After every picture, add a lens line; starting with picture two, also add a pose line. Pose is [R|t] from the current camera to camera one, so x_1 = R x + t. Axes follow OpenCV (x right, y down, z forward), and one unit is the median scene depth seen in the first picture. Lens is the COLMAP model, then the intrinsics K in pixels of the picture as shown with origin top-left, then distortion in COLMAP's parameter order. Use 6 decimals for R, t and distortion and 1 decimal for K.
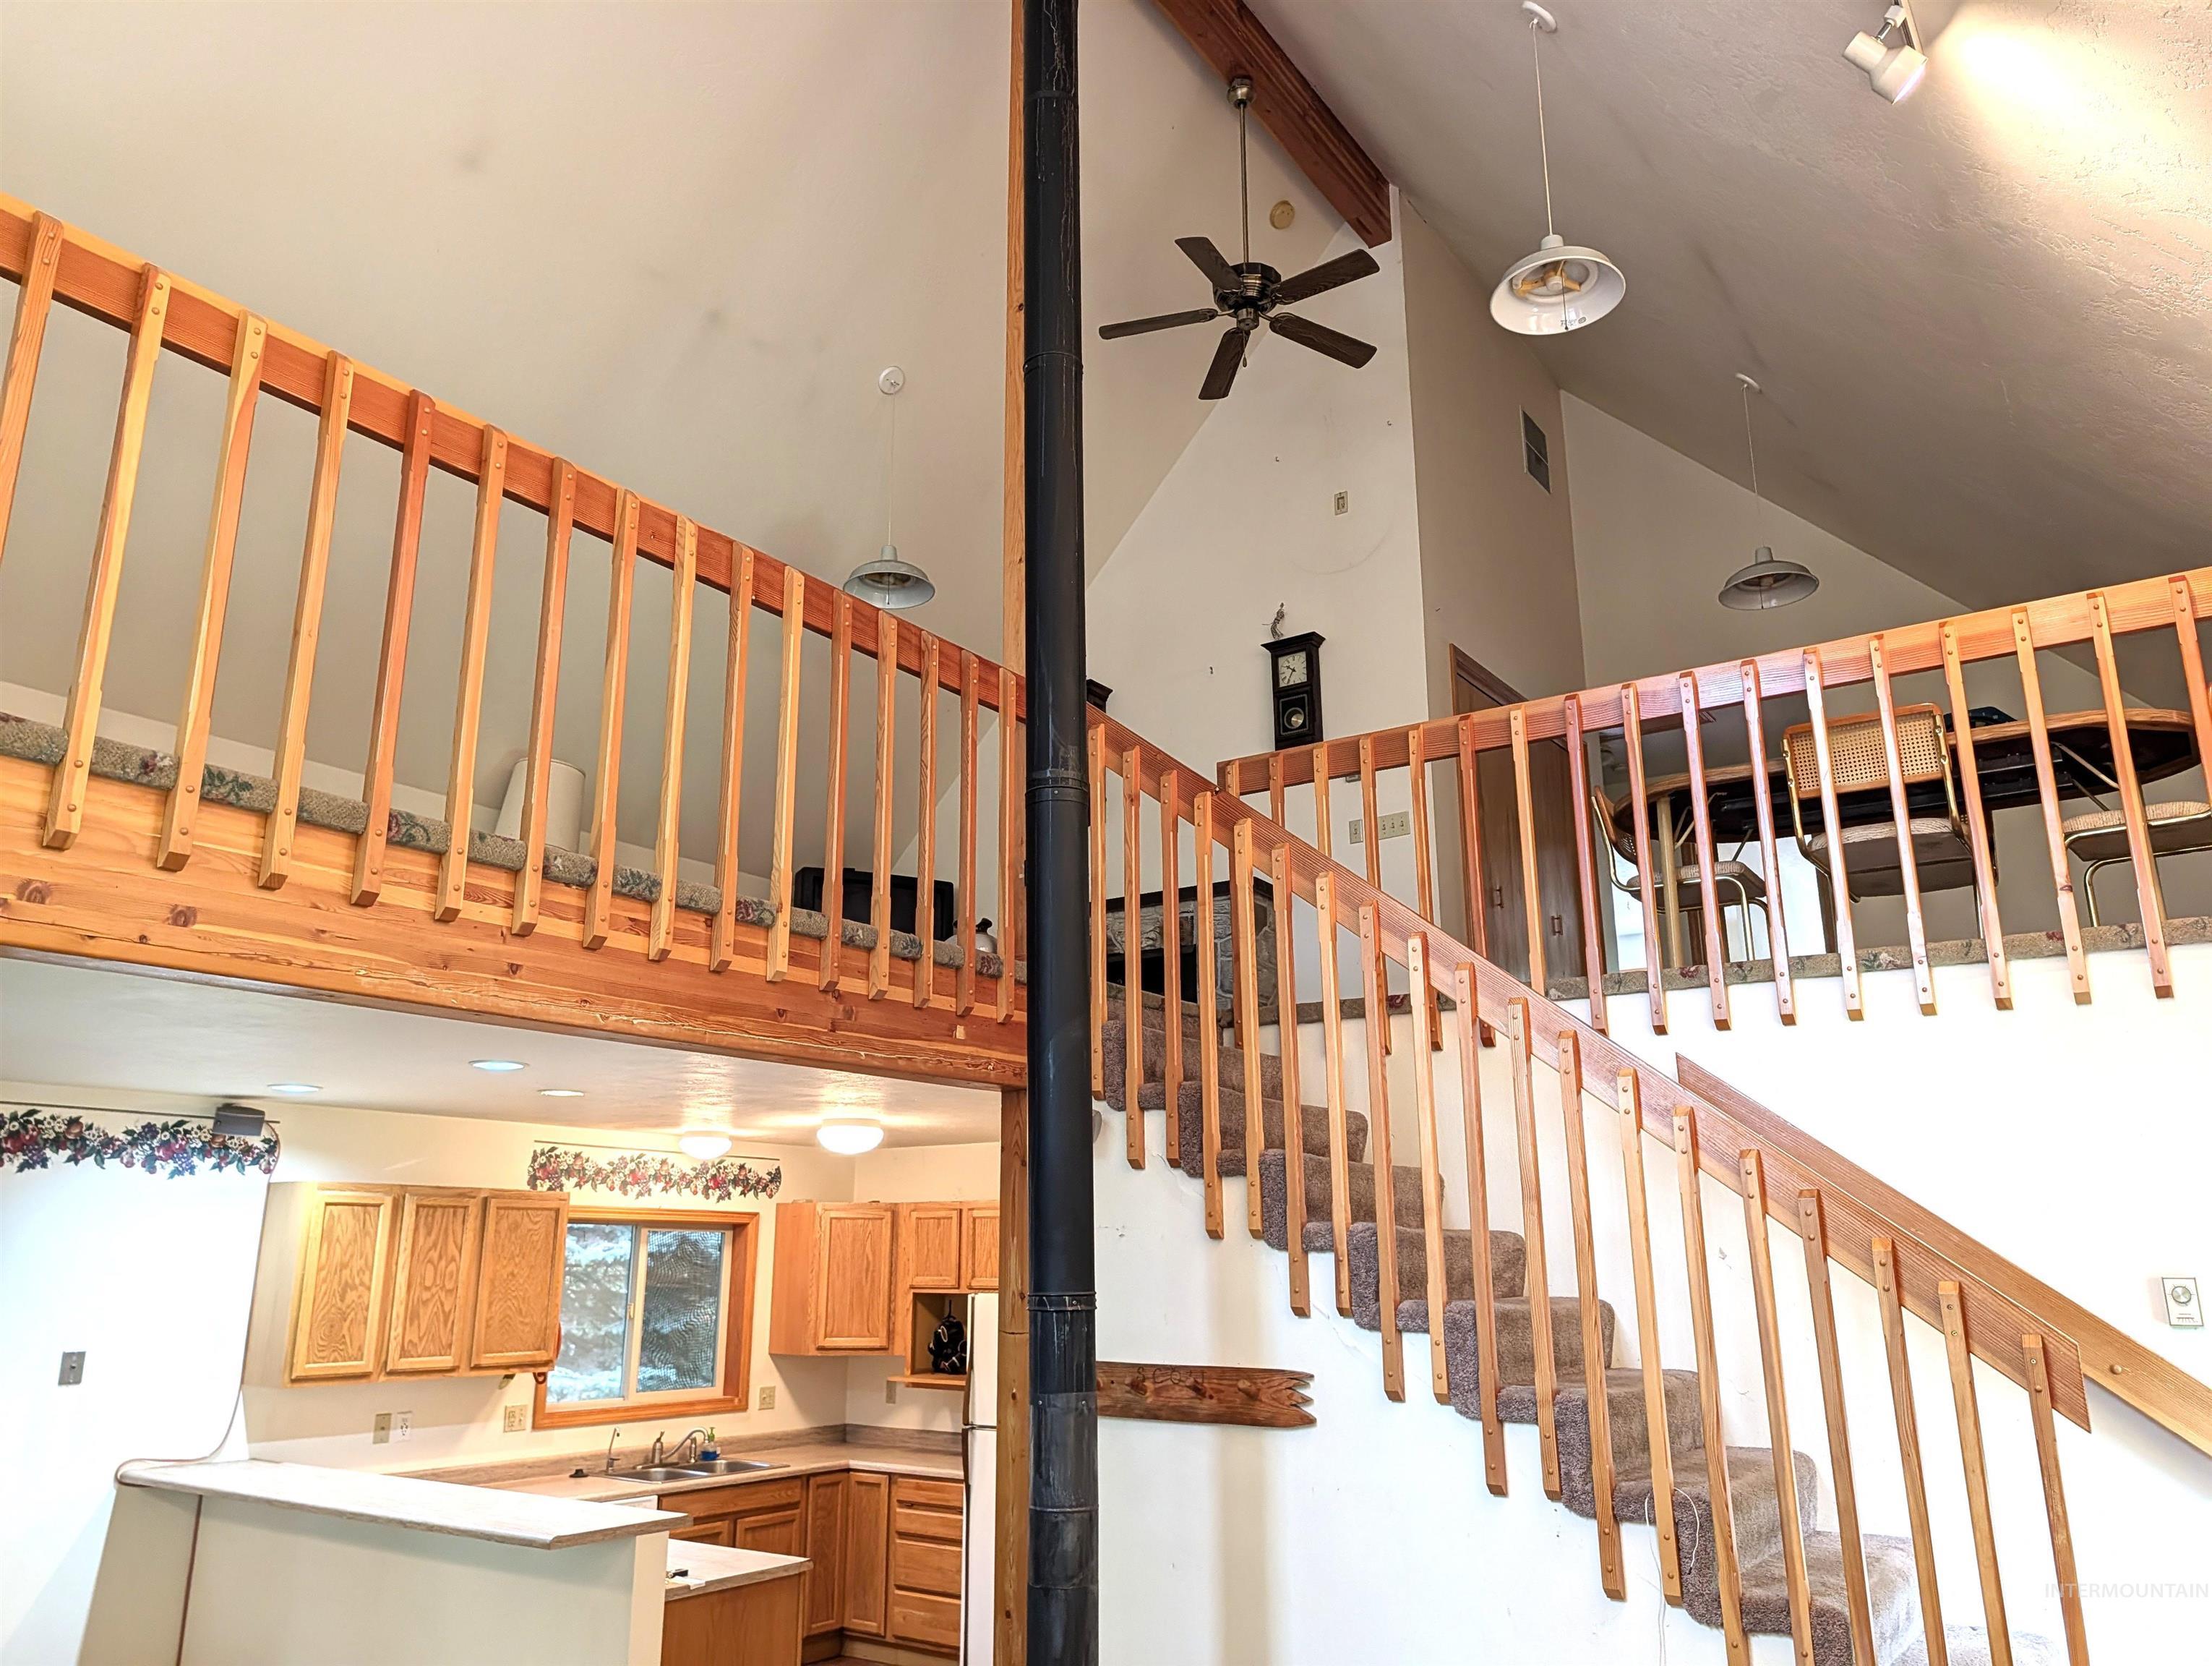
lens RADIAL K [[1602.7, 0, 1094.2], [0, 1602.7, 827.7], [0, 0, 1]] dist [0.006217, 0.000068]
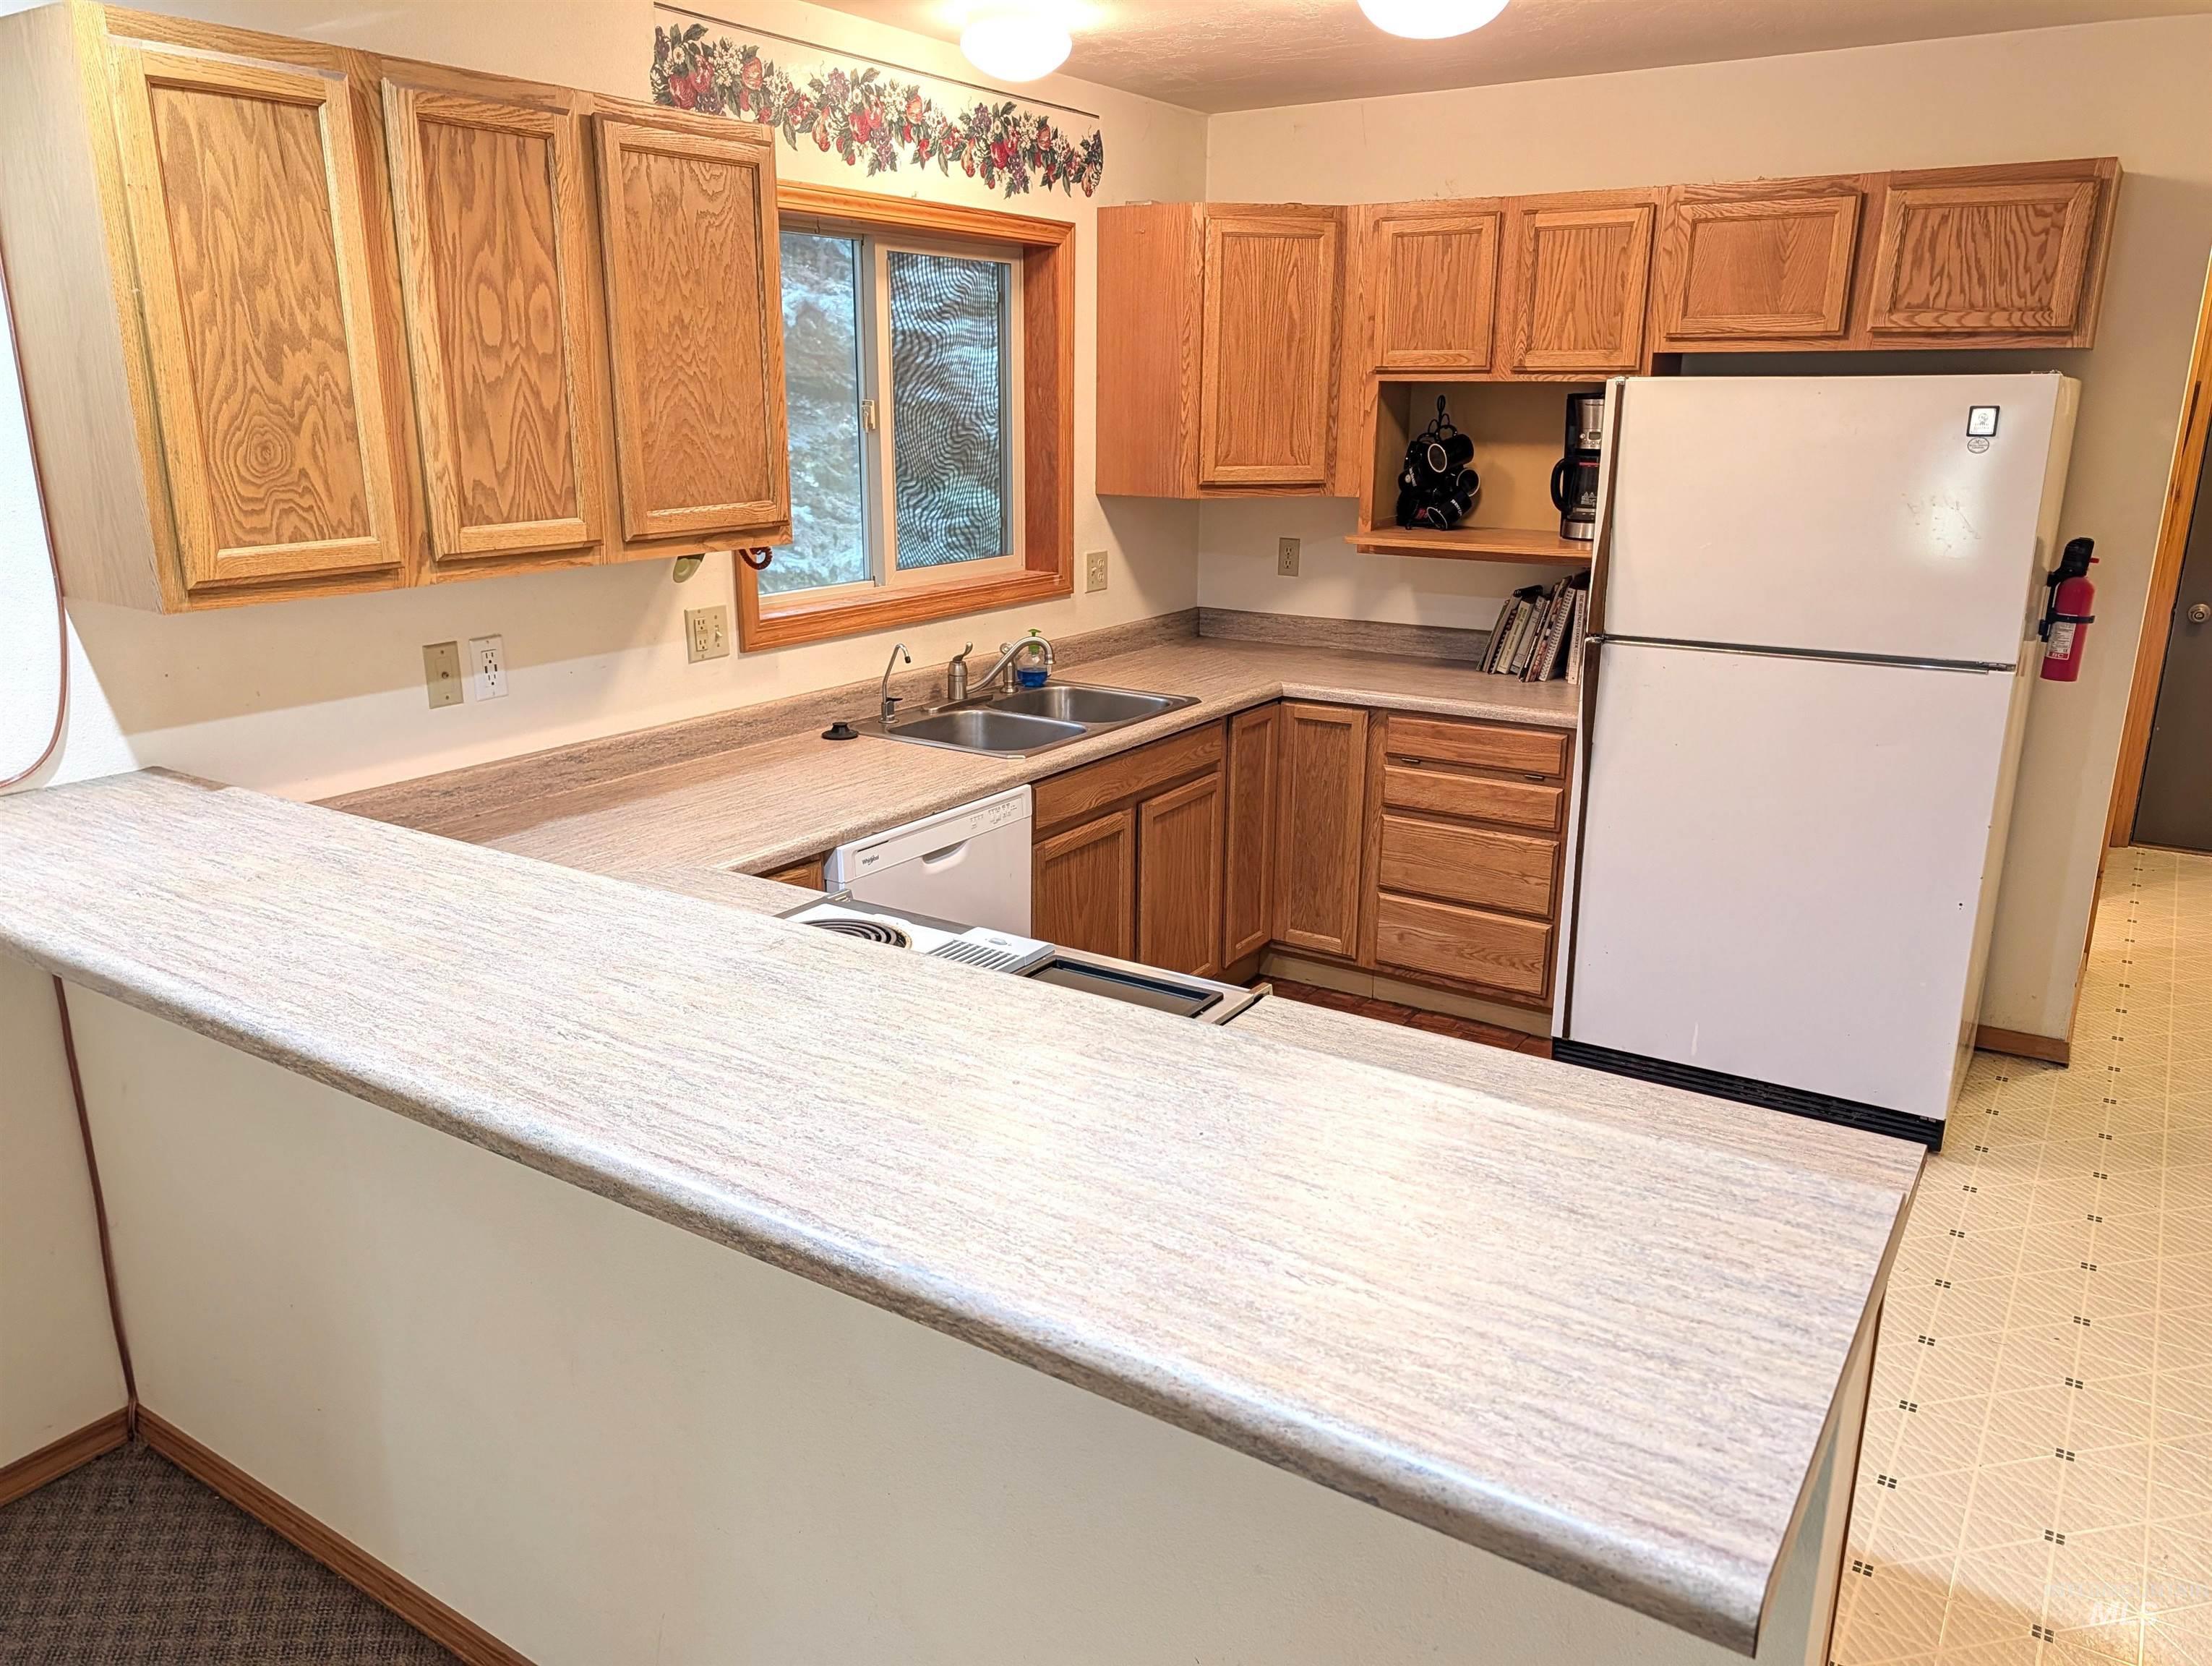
lens RADIAL K [[1602.7, 0, 1094.2], [0, 1602.7, 827.7], [0, 0, 1]] dist [0.006217, 0.000068]
pose [[0.999468, -0.009948, 0.031051, -0.248908], [-0.007322, 0.859519, 0.511052, 0.164201], [-0.031773, -0.511008, 0.858989, 0.530629]]
